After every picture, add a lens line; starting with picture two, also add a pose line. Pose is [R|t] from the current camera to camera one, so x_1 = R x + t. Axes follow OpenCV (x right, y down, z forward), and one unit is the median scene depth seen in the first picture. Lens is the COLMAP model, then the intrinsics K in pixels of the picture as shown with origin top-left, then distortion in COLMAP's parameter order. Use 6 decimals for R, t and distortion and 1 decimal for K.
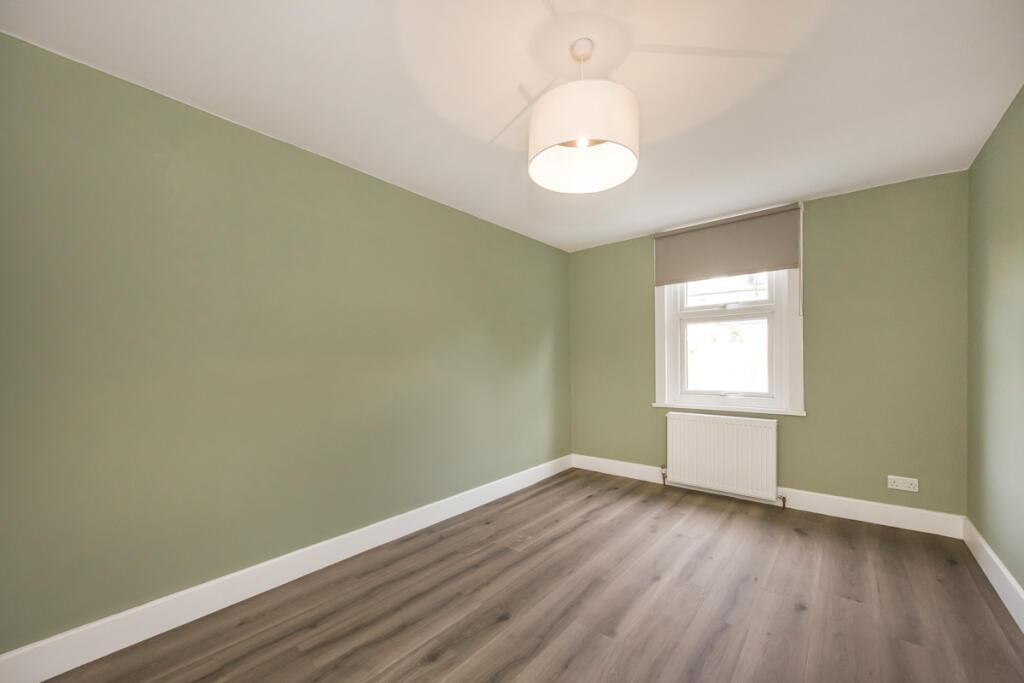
lens RADIAL K [[402.7, 0, 507.8], [0, 402.7, 362.0], [0, 0, 1]] dist [0.000883, 0.000148]
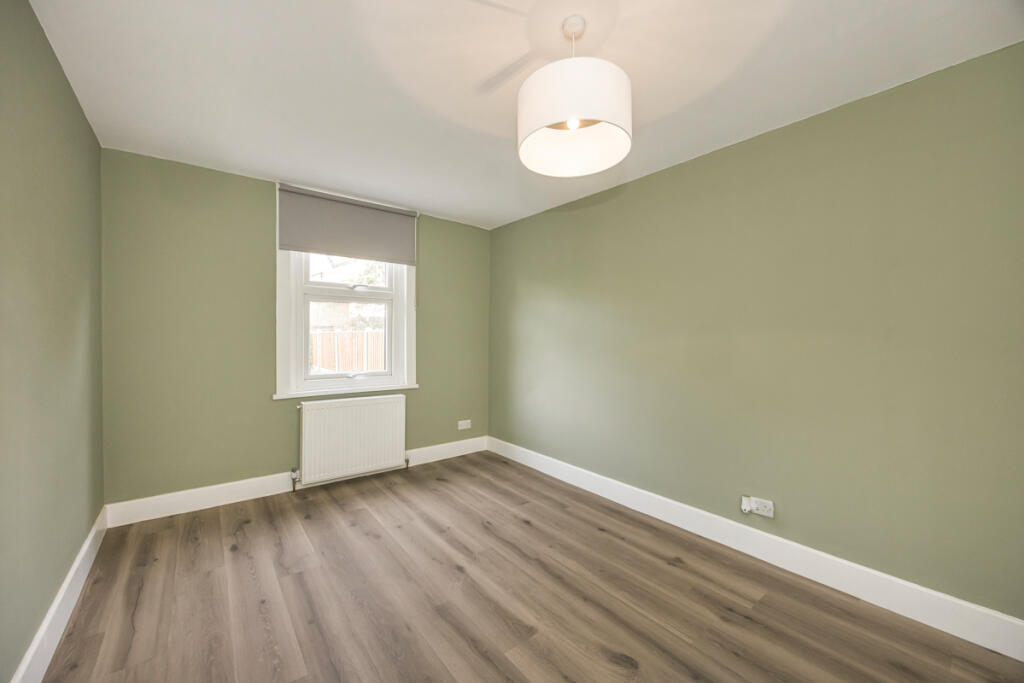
lens RADIAL K [[394.5, 0, 511.9], [0, 394.5, 334.2], [0, 0, 1]] dist [-0.000936, -0.000071]
pose [[0.193058, 0.017954, 0.981023, -0.384127], [-0.012468, 0.999797, -0.015844, -0.013389], [-0.981108, -0.009172, 0.193243, 0.477446]]
